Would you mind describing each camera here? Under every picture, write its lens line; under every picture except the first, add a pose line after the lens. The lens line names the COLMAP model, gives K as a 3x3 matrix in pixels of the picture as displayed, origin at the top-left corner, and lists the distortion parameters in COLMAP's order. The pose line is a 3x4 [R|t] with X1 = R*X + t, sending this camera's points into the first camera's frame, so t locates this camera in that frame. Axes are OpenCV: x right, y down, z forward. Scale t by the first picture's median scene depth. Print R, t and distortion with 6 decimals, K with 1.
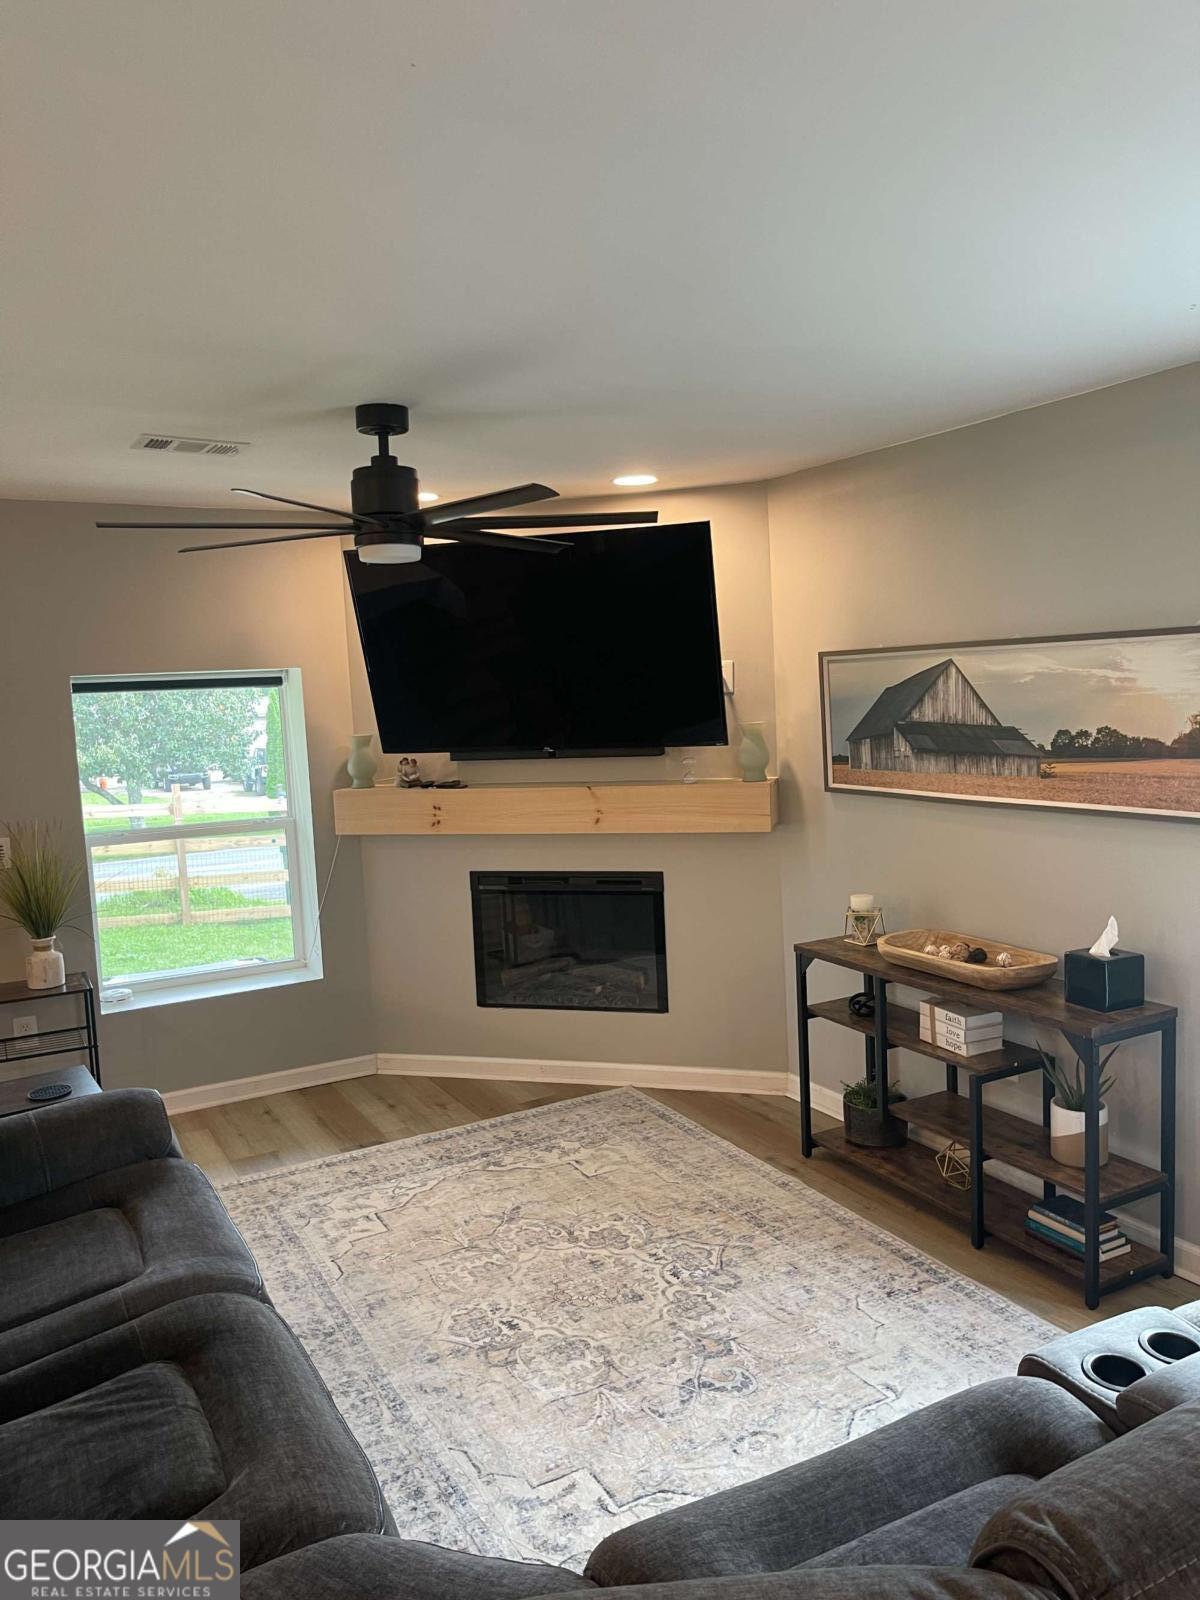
lens RADIAL K [[1222.1, 0, 600.0], [0, 1222.1, 800.0], [0, 0, 1]] dist [0.060122, -0.000667]
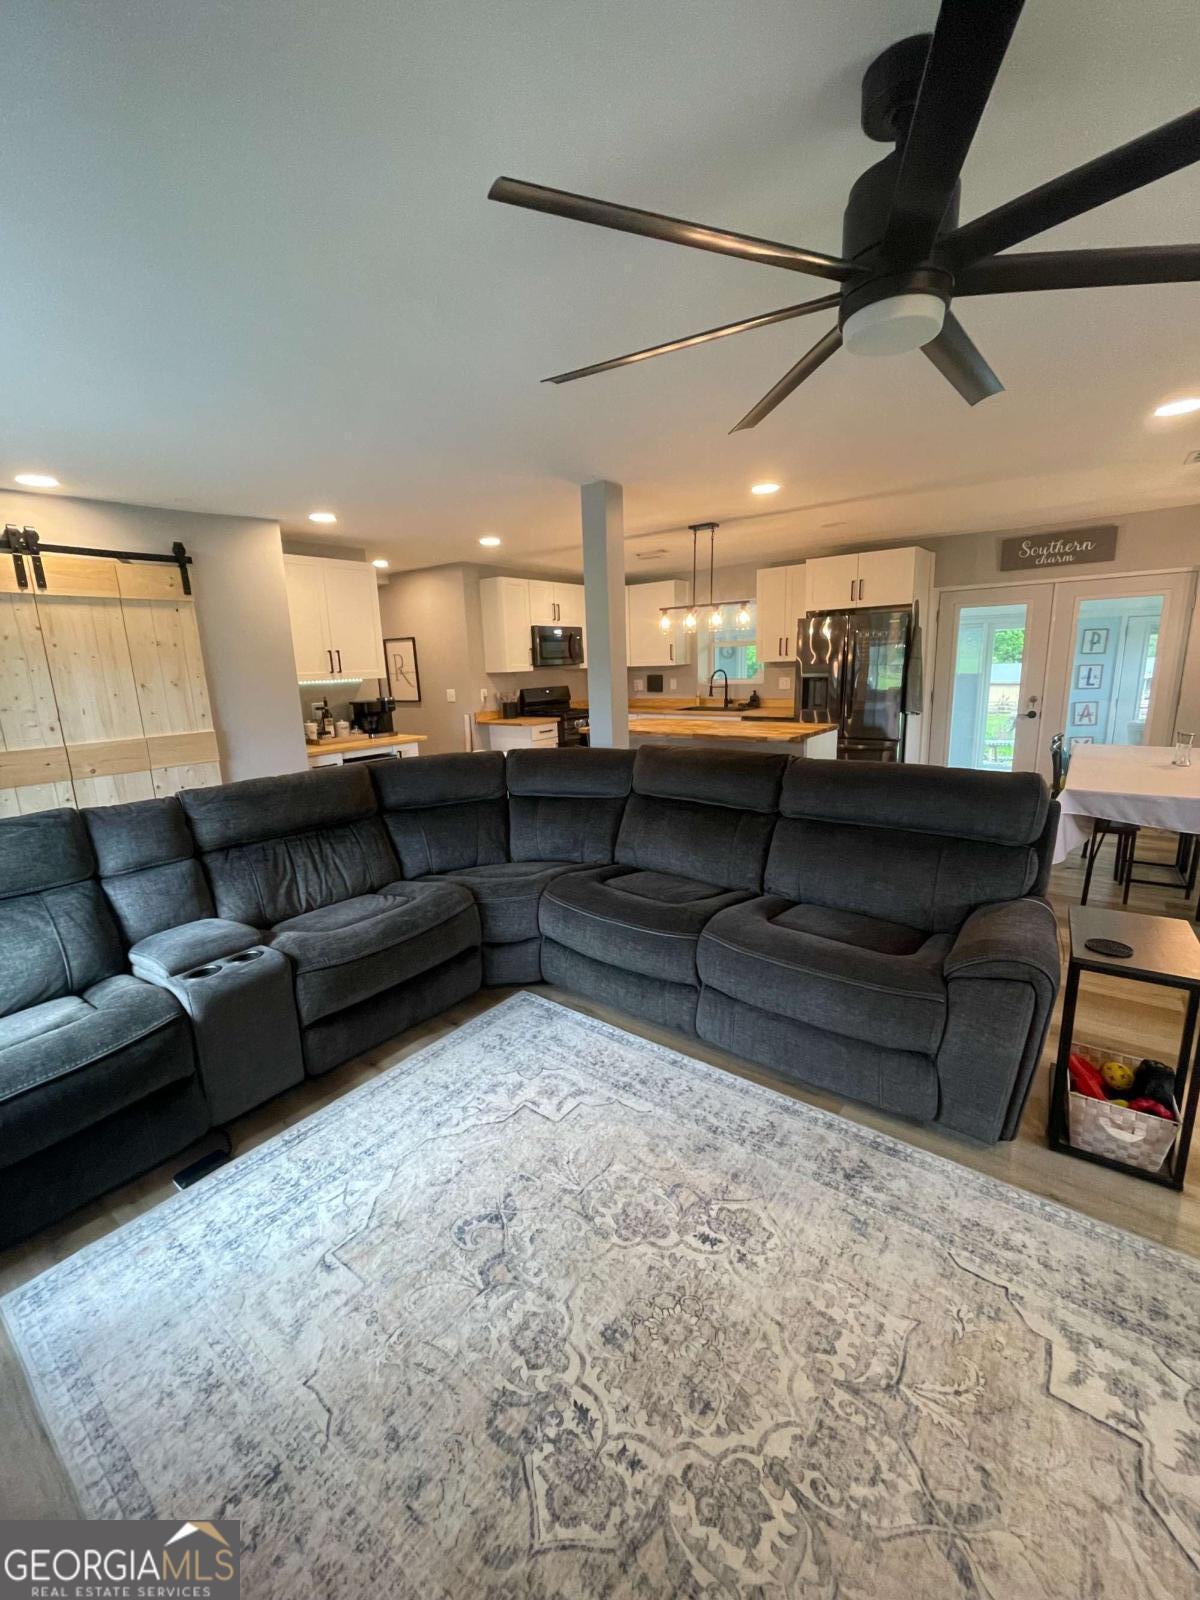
lens RADIAL K [[649.4, 0, 594.4], [0, 649.4, 794.4], [0, 0, 1]] dist [-0.000603, 0.000167]
pose [[-0.915411, 0.154971, -0.371493, 0.152968], [0.037064, 0.951447, 0.305572, -0.077589], [0.400811, 0.265955, -0.876709, 1.362407]]
